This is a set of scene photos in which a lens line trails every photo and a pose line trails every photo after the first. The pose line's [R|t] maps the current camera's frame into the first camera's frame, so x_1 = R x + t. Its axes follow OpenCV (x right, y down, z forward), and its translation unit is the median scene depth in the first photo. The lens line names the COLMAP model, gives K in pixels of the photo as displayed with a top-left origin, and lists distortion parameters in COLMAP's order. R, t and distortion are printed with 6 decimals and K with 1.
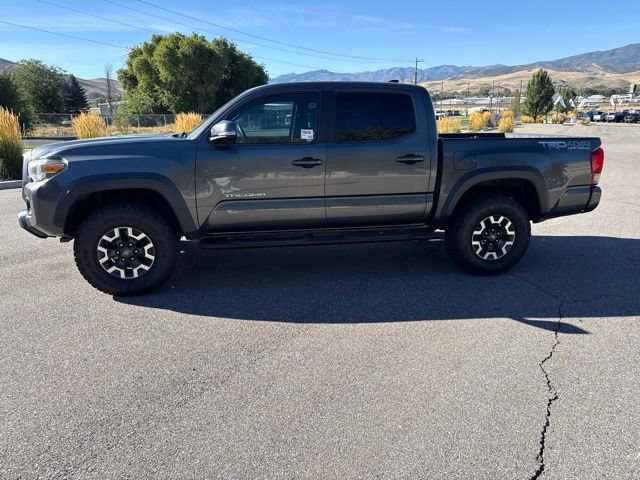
lens RADIAL K [[458.9, 0, 317.0], [0, 458.9, 240.1], [0, 0, 1]] dist [0.013798, -0.009887]
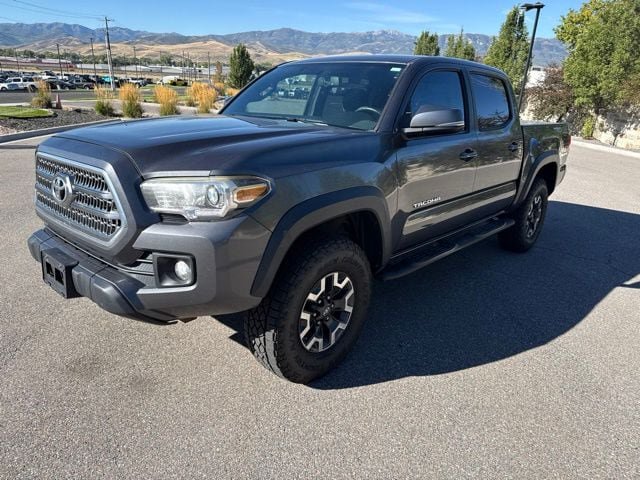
lens RADIAL K [[458.9, 0, 317.0], [0, 458.9, 240.1], [0, 0, 1]] dist [0.013798, -0.009887]
pose [[0.796717, -0.152070, 0.584907, -0.666392], [0.114977, 0.988288, 0.100332, -0.116601], [-0.593314, -0.012685, 0.804871, 0.417993]]
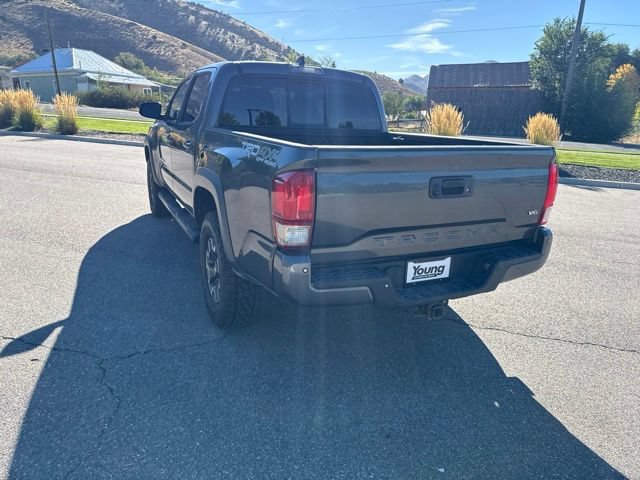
lens RADIAL K [[458.9, 0, 317.0], [0, 458.9, 240.1], [0, 0, 1]] dist [0.013798, -0.009887]
pose [[0.250585, 0.270477, -0.929543, 1.064483], [-0.287604, 0.937626, 0.195297, -0.231368], [0.924387, 0.218402, 0.312746, 0.906215]]
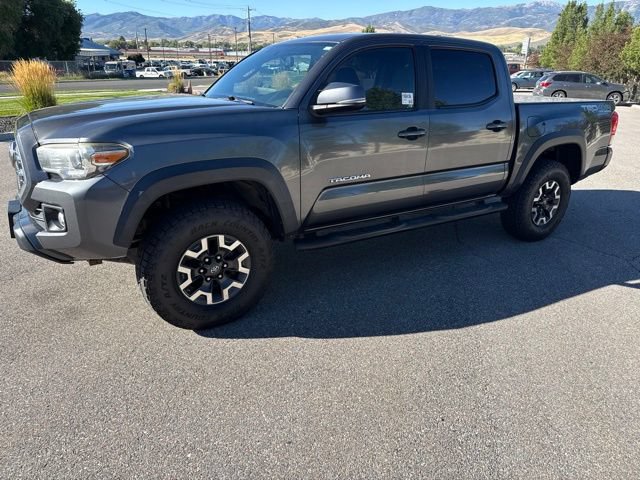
lens RADIAL K [[456.9, 0, 320.0], [0, 456.9, 240.0], [0, 0, 1]] dist [0.009392, -0.005433]
pose [[0.931455, -0.109353, 0.347034, -0.427843], [0.075083, 0.991008, 0.110749, -0.072475], [-0.356024, -0.077102, 0.931290, 0.235307]]
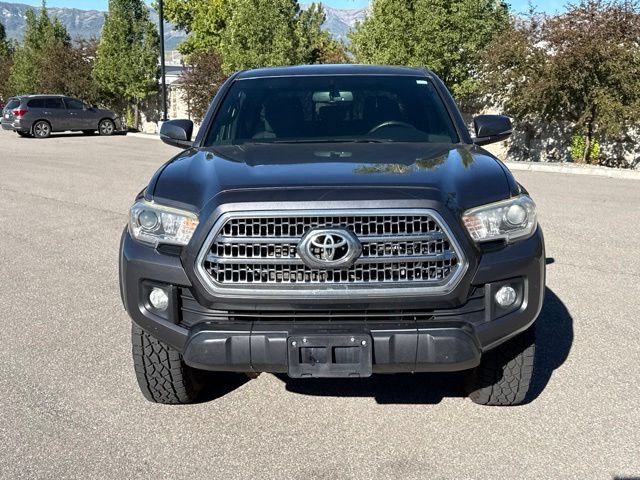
lens RADIAL K [[698.2, 0, 320.0], [0, 698.2, 240.0], [0, 0, 1]] dist [0.004921, -0.022666]
pose [[0.213016, -0.195120, 0.957367, -1.156662], [0.254508, 0.957110, 0.138439, -0.241323], [-0.943319, 0.214168, 0.253539, 0.823953]]
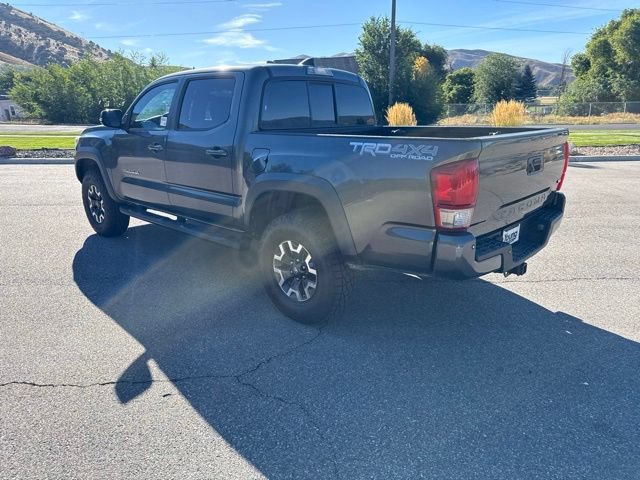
lens RADIAL K [[458.9, 0, 317.0], [0, 458.9, 240.1], [0, 0, 1]] dist [0.013798, -0.009887]
pose [[0.580867, 0.216589, -0.784654, 0.955083], [-0.199625, 0.972418, 0.120639, -0.145629], [0.789141, 0.086562, 0.608082, 0.576069]]
